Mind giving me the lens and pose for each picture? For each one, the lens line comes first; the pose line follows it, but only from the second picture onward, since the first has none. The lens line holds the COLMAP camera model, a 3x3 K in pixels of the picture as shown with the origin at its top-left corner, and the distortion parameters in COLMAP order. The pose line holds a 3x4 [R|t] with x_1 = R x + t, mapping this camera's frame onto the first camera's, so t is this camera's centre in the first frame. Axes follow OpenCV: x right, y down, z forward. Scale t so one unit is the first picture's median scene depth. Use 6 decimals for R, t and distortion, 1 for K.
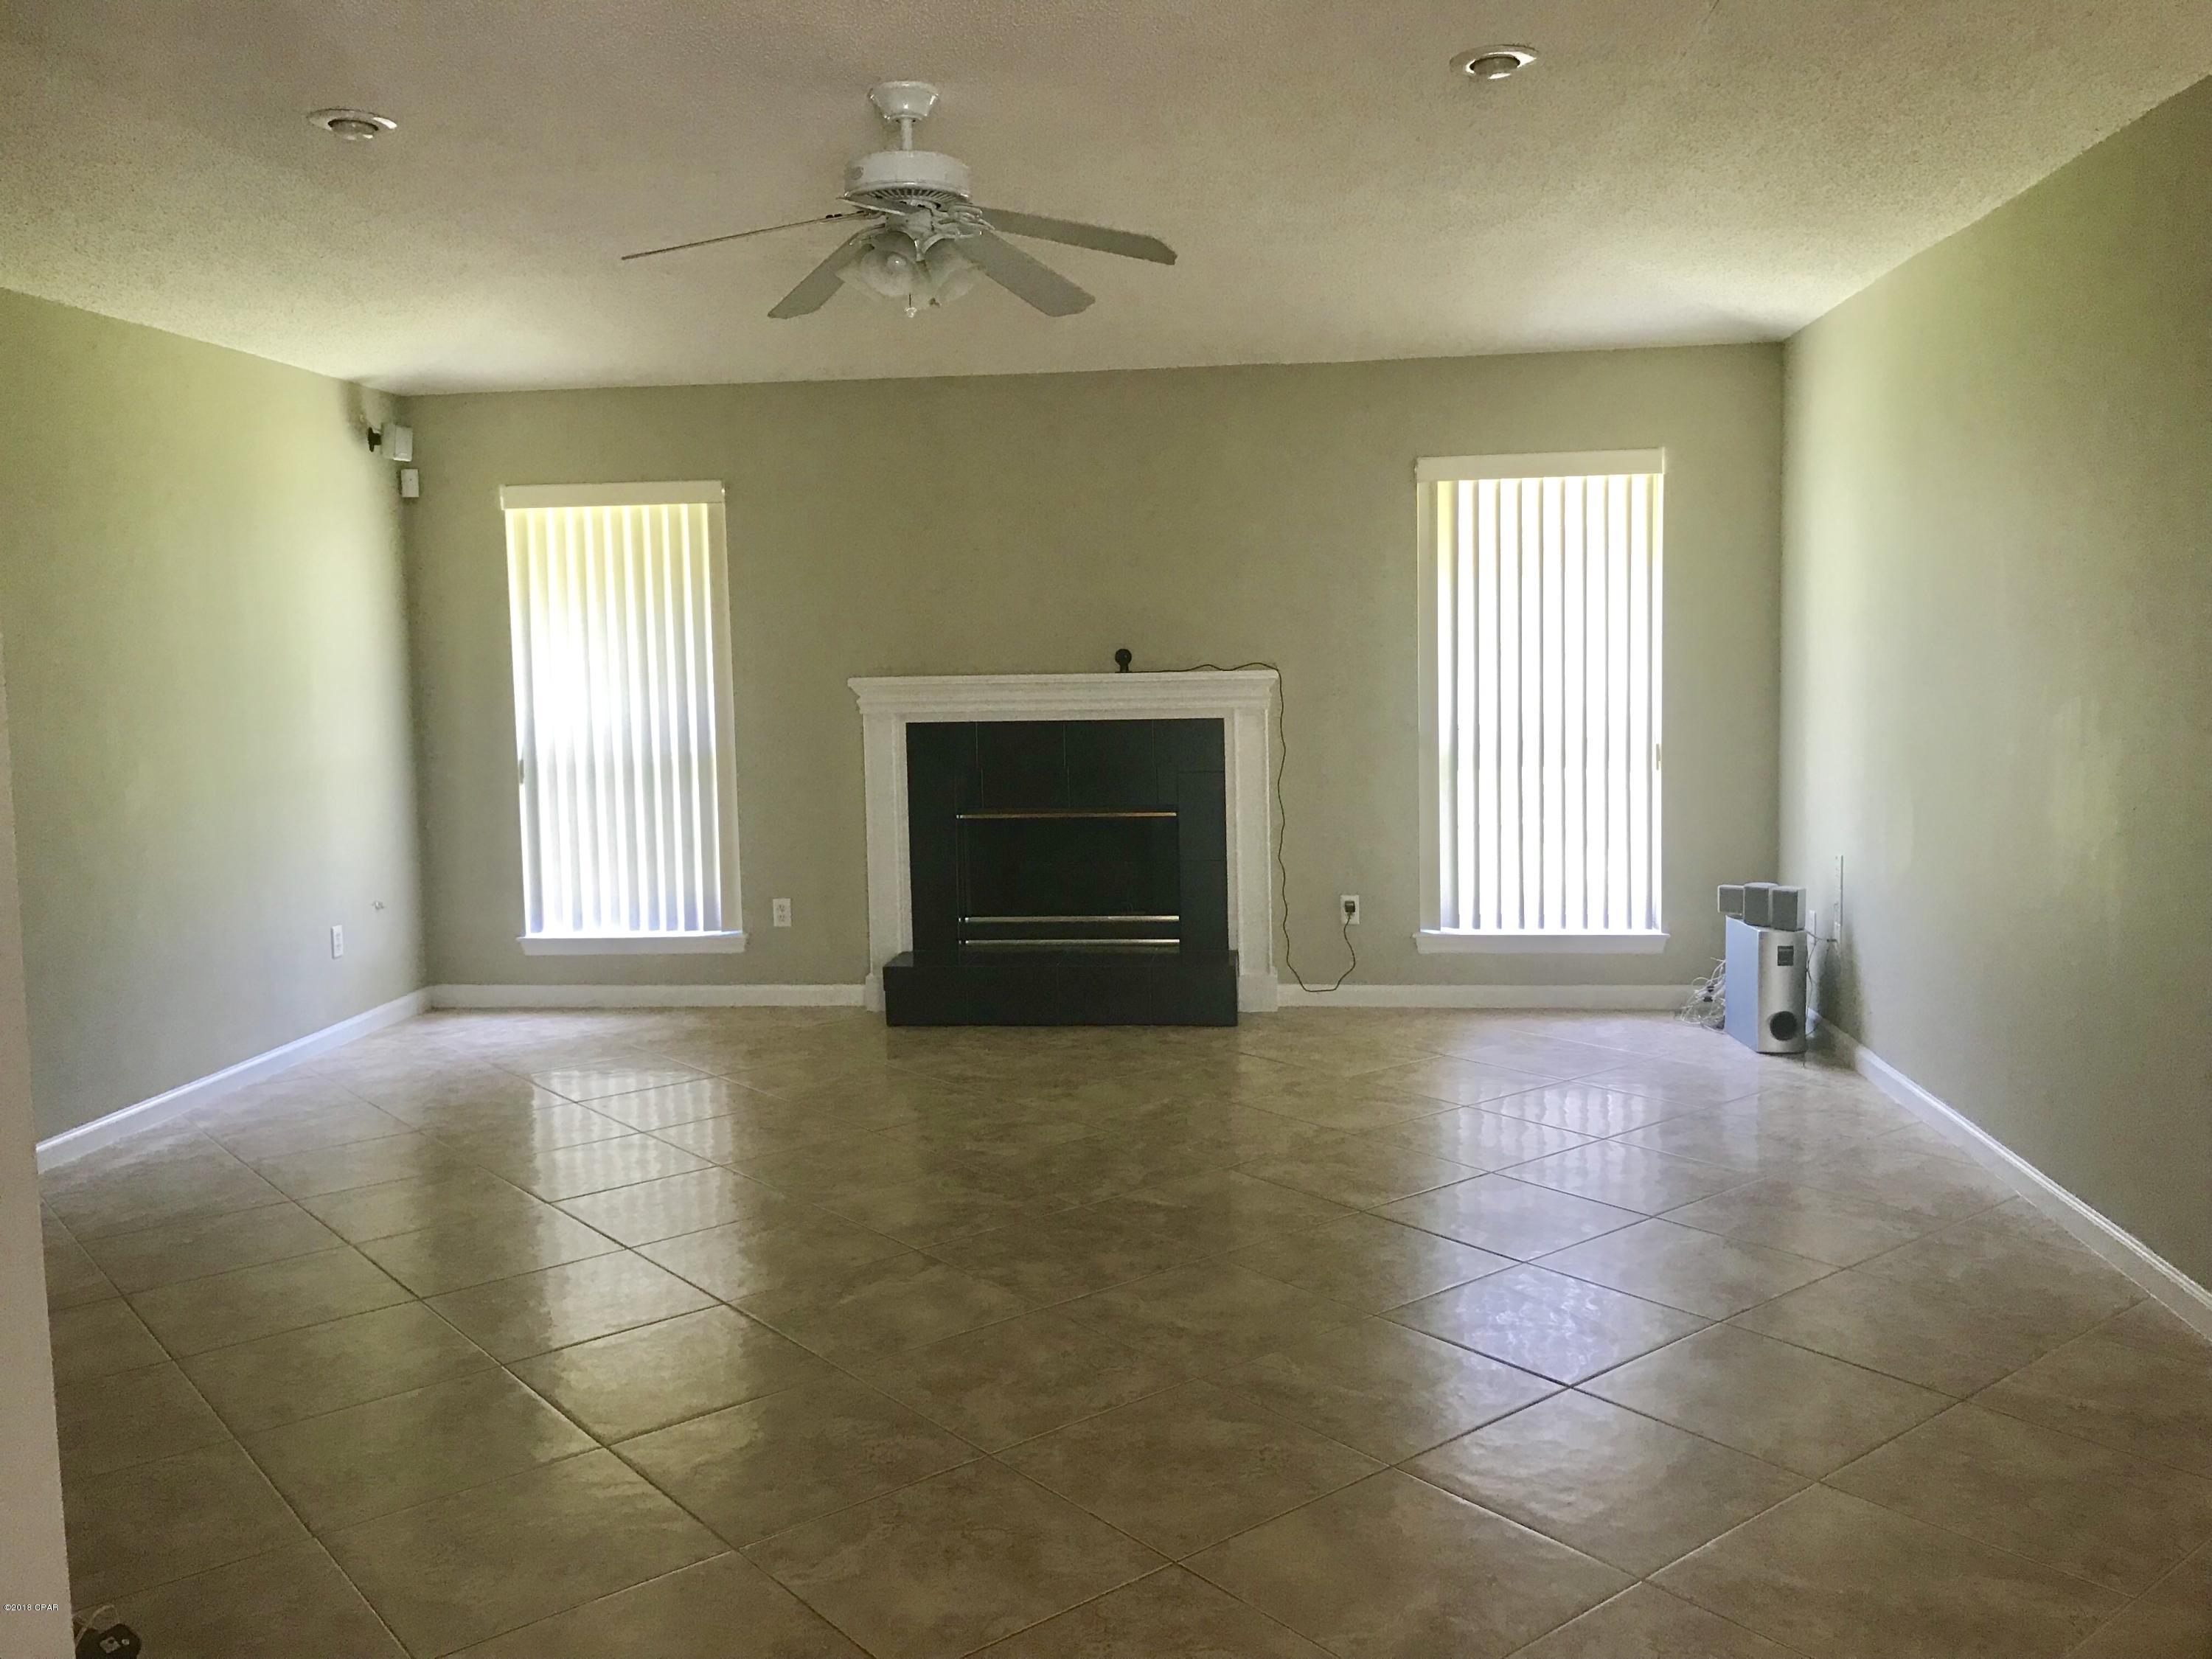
lens RADIAL K [[1828.6, 0, 1112.9], [0, 1828.6, 819.3], [0, 0, 1]] dist [0.036950, -0.031486]
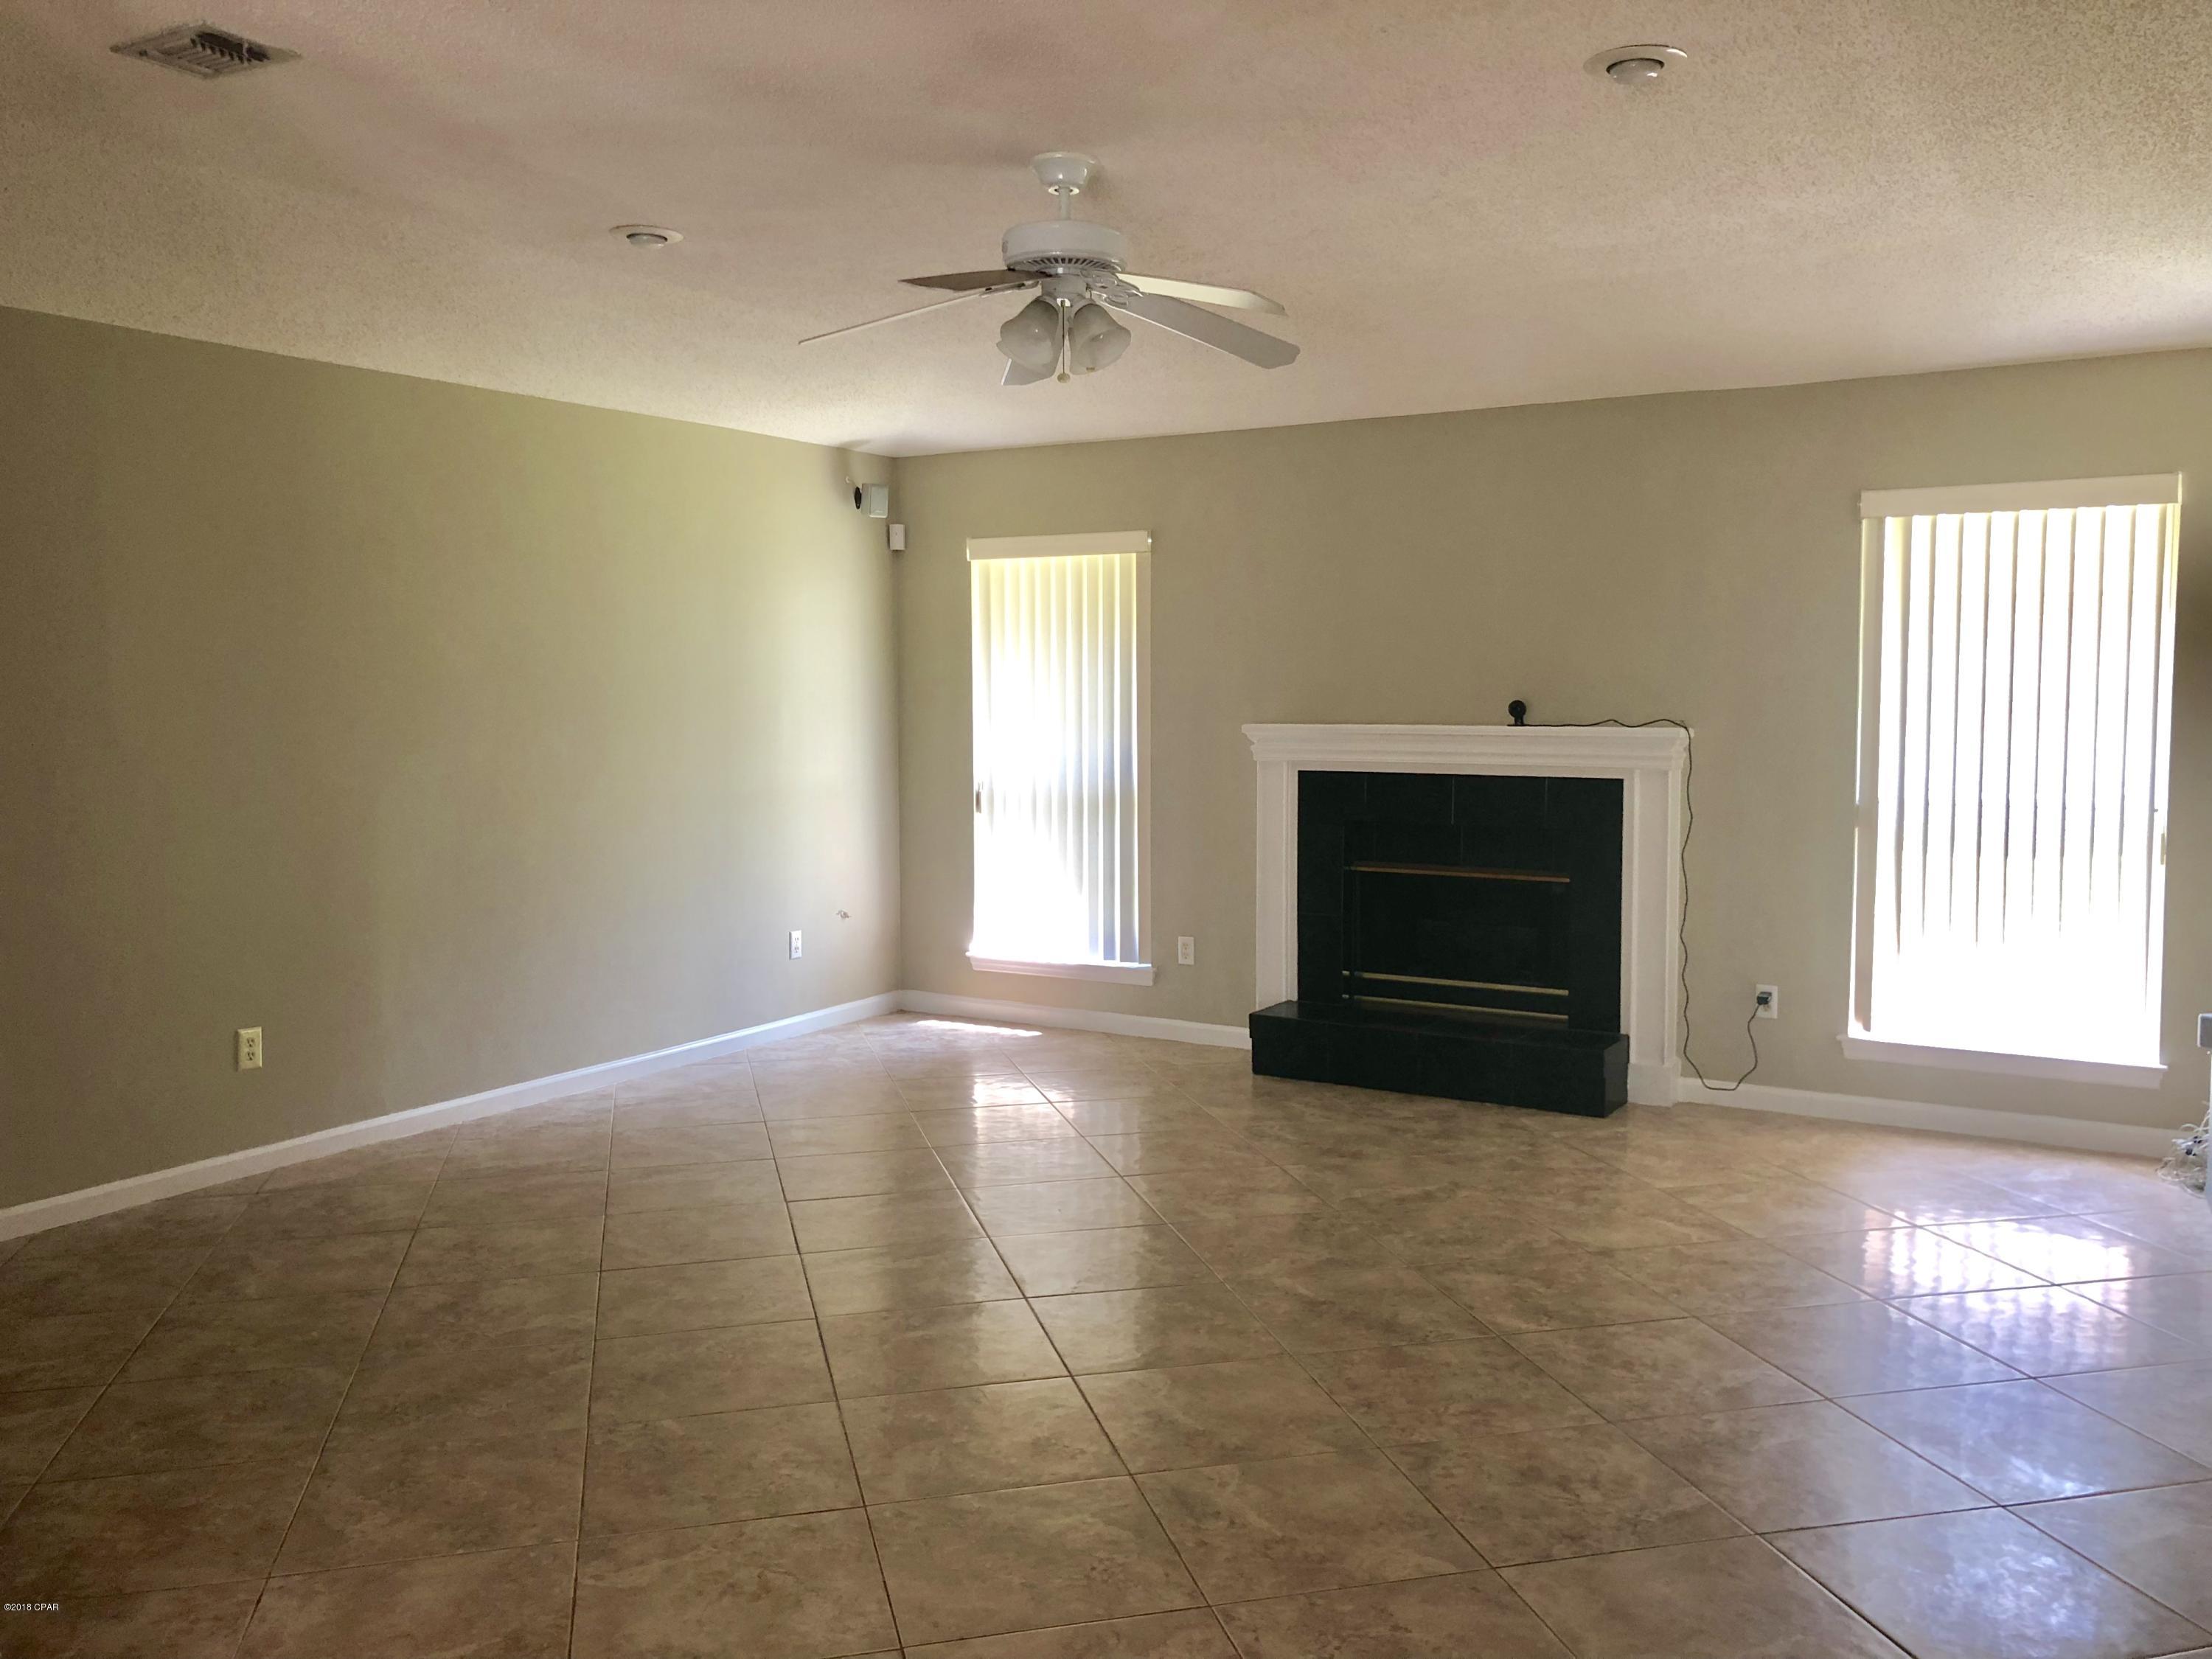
lens RADIAL K [[1827.4, 0, 1105.9], [0, 1827.4, 833.0], [0, 0, 1]] dist [0.028305, -0.013326]
pose [[0.905460, 0.054317, -0.420941, 0.212848], [-0.056910, 0.998359, 0.006408, -0.019349], [0.420598, 0.018154, 0.907065, 0.056876]]
